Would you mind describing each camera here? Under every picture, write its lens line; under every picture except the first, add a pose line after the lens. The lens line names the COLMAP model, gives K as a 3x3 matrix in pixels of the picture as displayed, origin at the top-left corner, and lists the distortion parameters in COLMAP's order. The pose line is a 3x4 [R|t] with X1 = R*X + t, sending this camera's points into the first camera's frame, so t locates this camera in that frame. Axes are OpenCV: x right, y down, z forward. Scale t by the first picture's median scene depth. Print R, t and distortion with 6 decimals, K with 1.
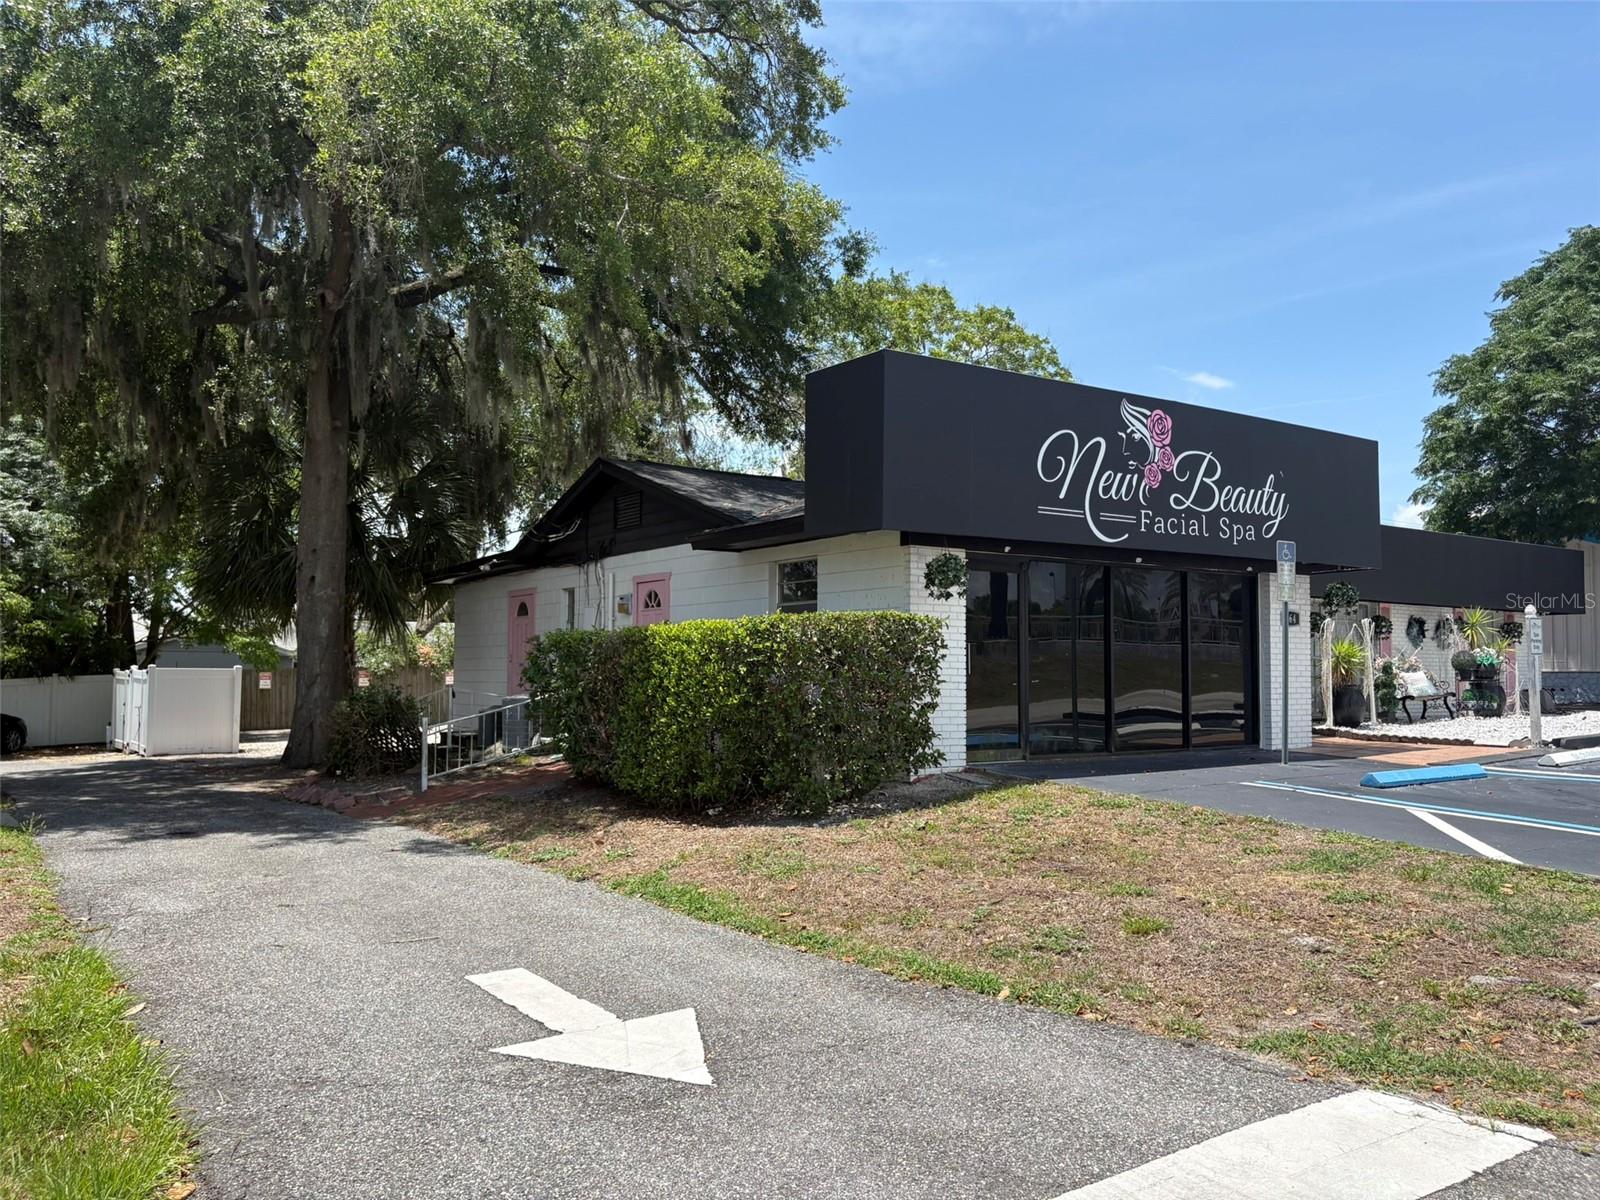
lens RADIAL K [[1241.1, 0, 800.0], [0, 1241.1, 600.0], [0, 0, 1]] dist [0.030166, -0.003679]
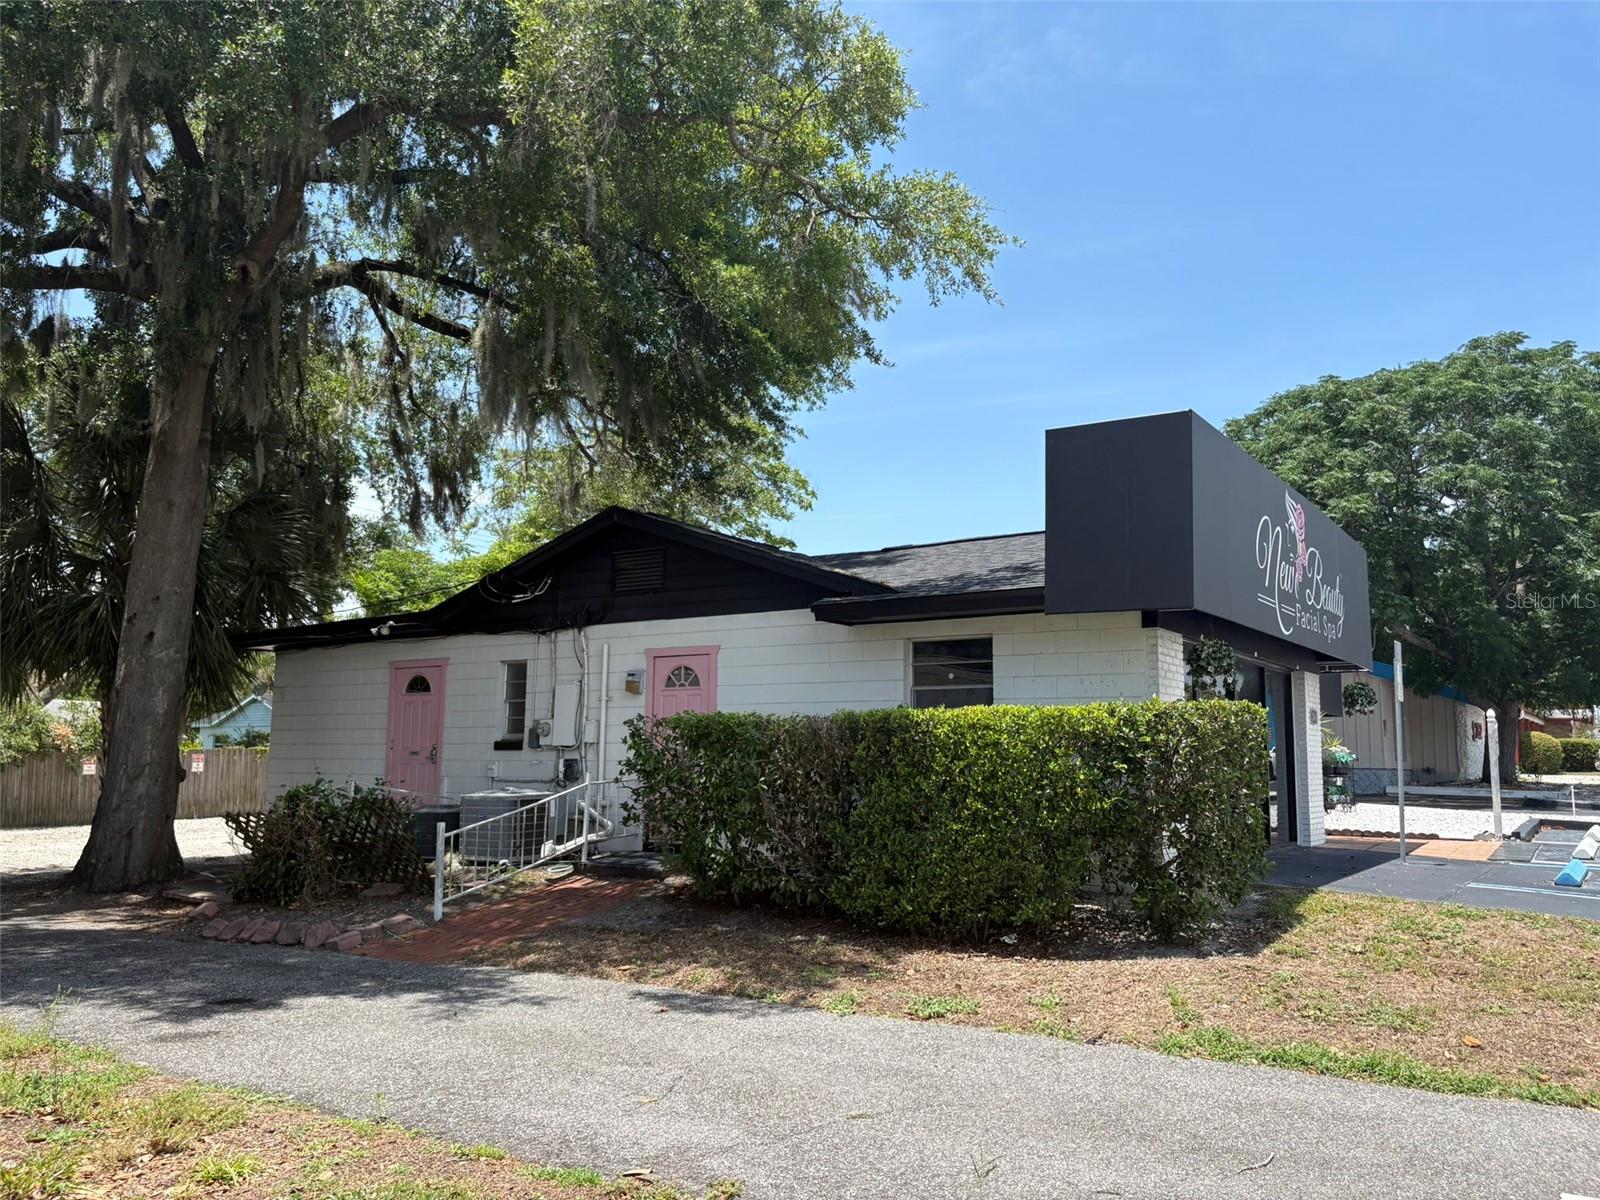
lens RADIAL K [[1241.1, 0, 800.0], [0, 1241.1, 600.0], [0, 0, 1]] dist [0.030166, -0.003679]
pose [[0.931552, 0.054727, 0.359466, -0.338364], [-0.029150, 0.996667, -0.076194, 0.008727], [-0.362438, 0.060500, 0.930042, 0.176747]]
